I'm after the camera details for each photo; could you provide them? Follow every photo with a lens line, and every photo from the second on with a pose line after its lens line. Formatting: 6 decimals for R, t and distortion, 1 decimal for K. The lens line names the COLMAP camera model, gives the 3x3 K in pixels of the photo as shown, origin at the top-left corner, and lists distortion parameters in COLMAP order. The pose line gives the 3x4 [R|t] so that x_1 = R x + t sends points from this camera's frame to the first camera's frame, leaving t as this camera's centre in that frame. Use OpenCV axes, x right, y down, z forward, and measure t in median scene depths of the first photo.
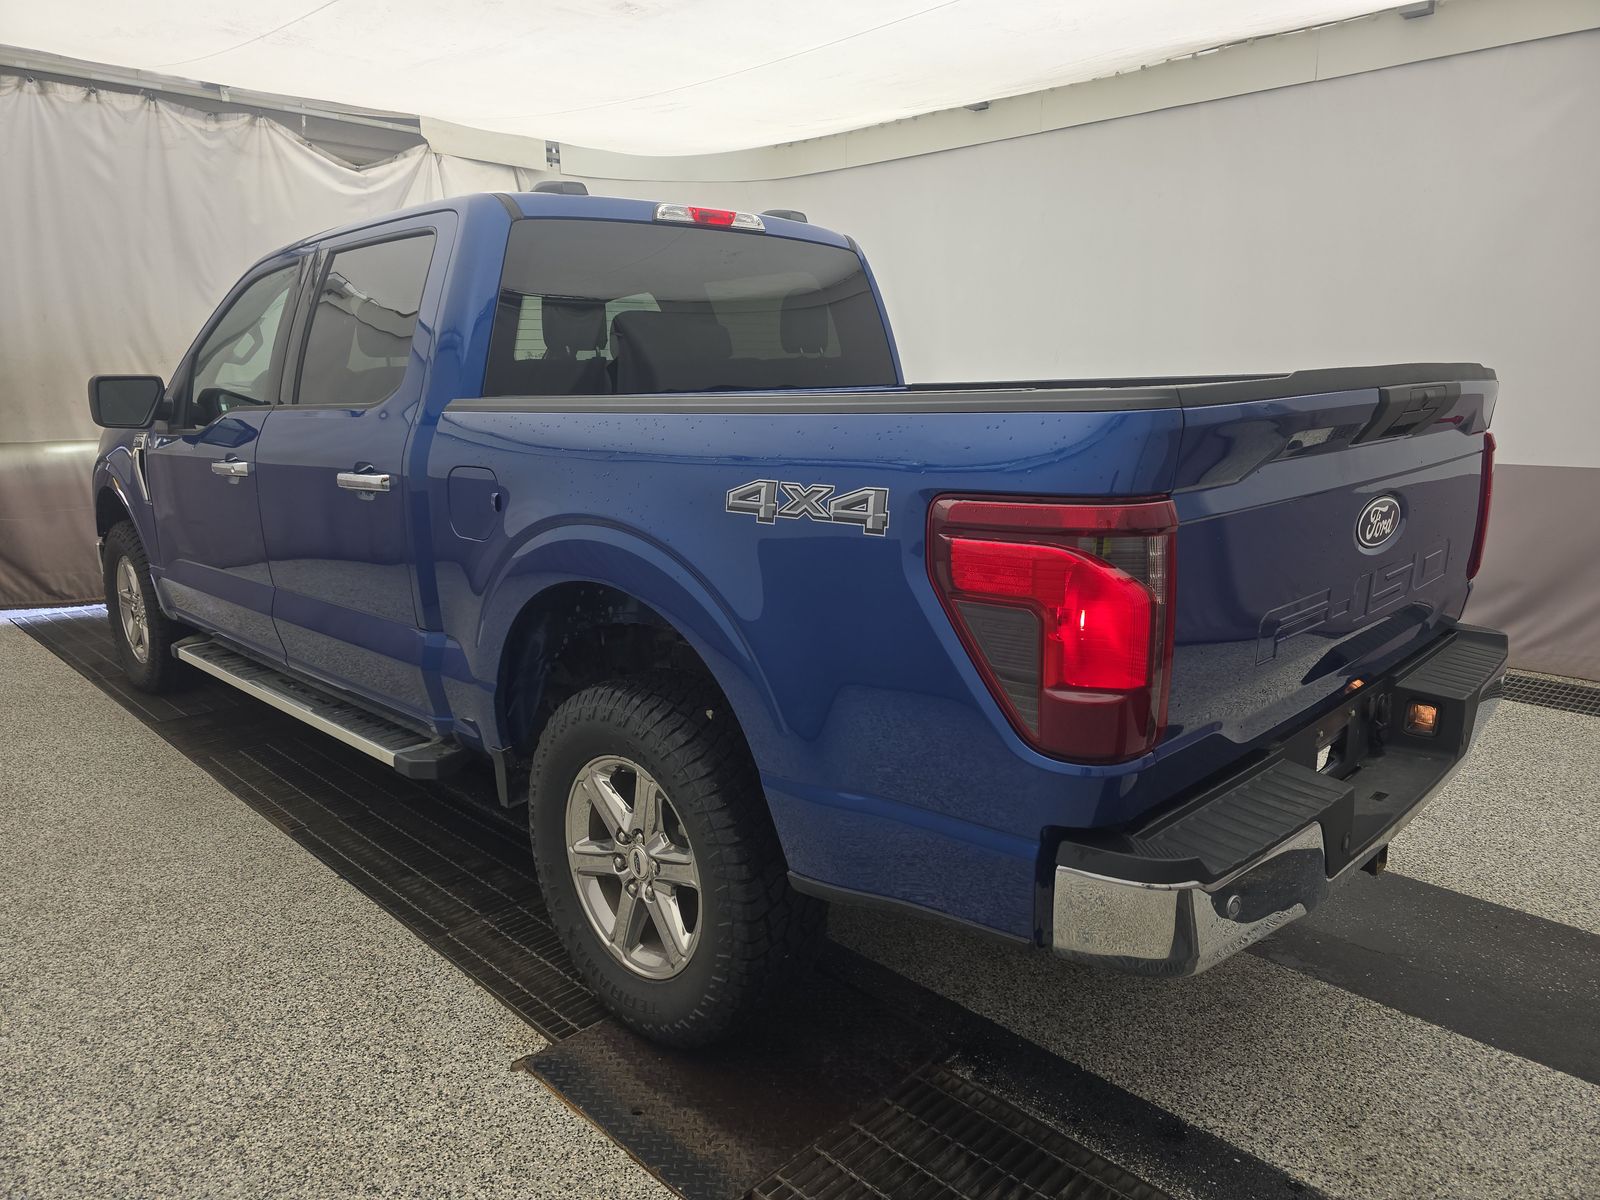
lens RADIAL K [[1123.4, 0, 790.9], [0, 1123.4, 603.9], [0, 0, 1]] dist [0.008651, -0.004139]
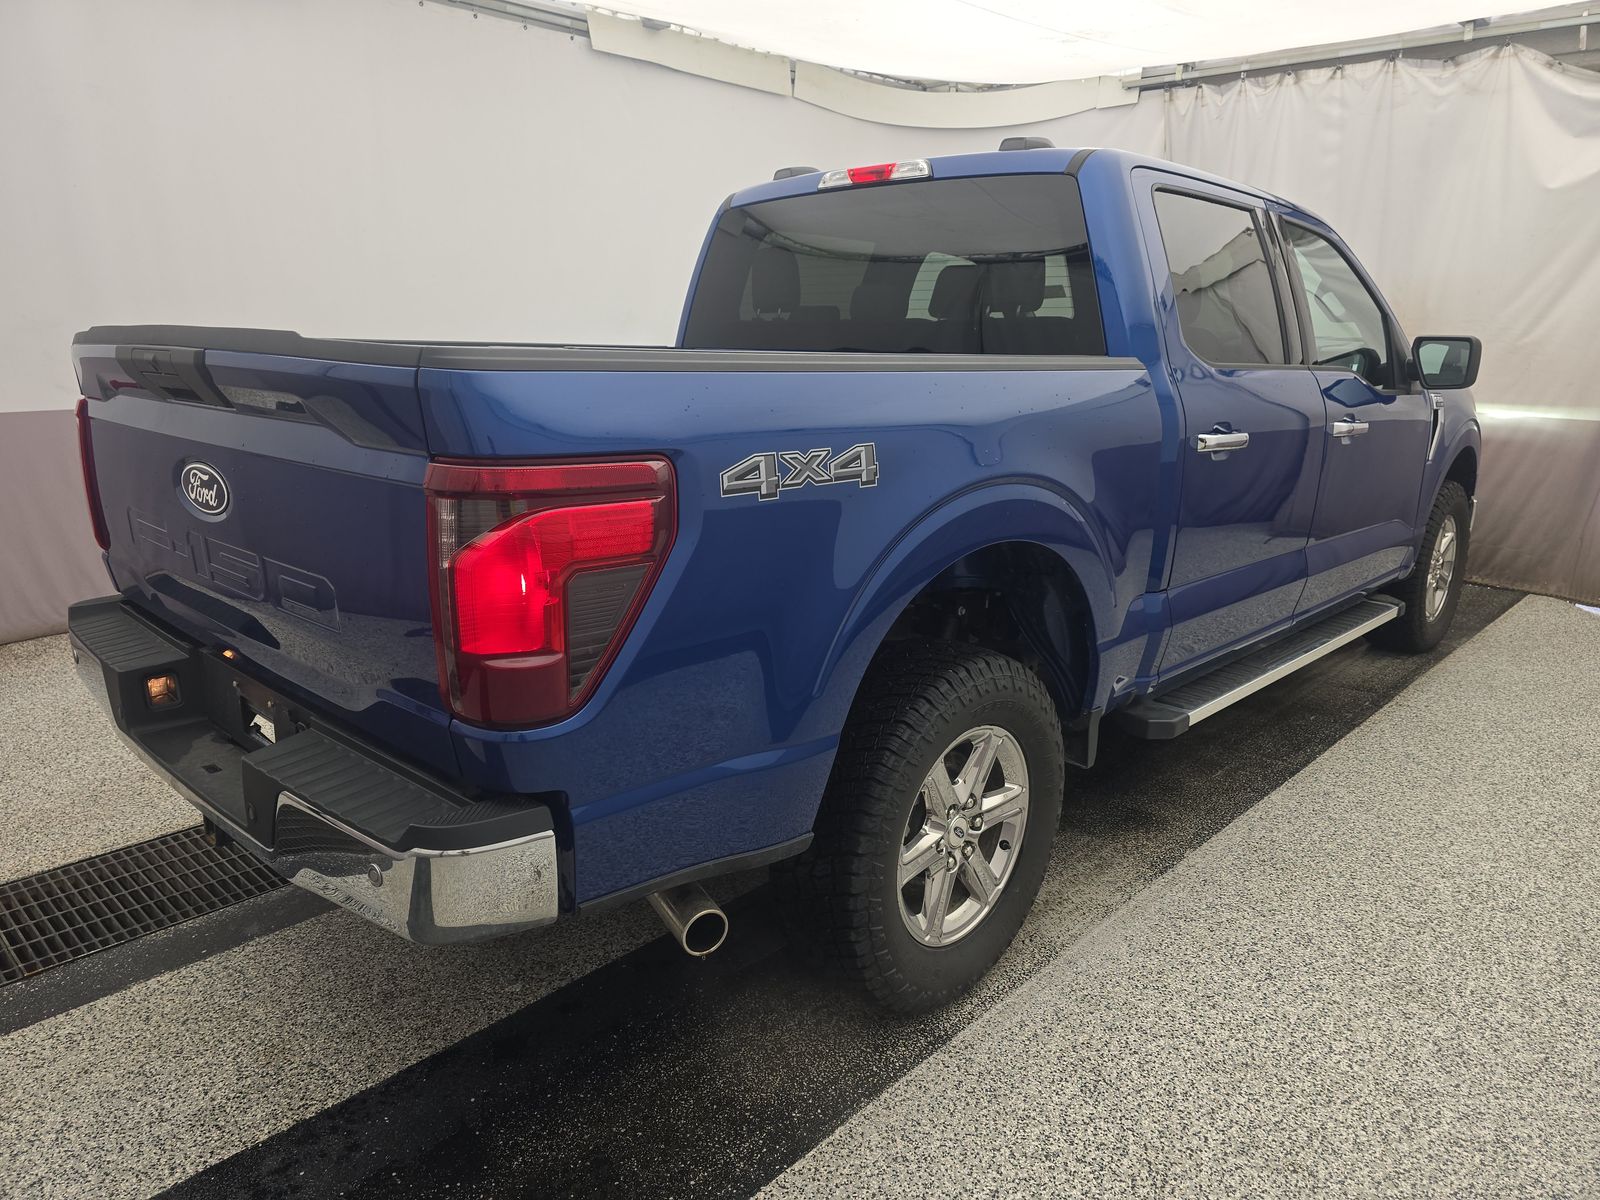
lens RADIAL K [[1123.4, 0, 796.4], [0, 1123.4, 607.2], [0, 0, 1]] dist [0.008651, -0.004139]
pose [[-0.012359, 0.254993, -0.966864, 0.909885], [-0.219908, 0.942571, 0.251397, -0.204188], [0.975442, 0.215728, 0.044425, 0.904981]]
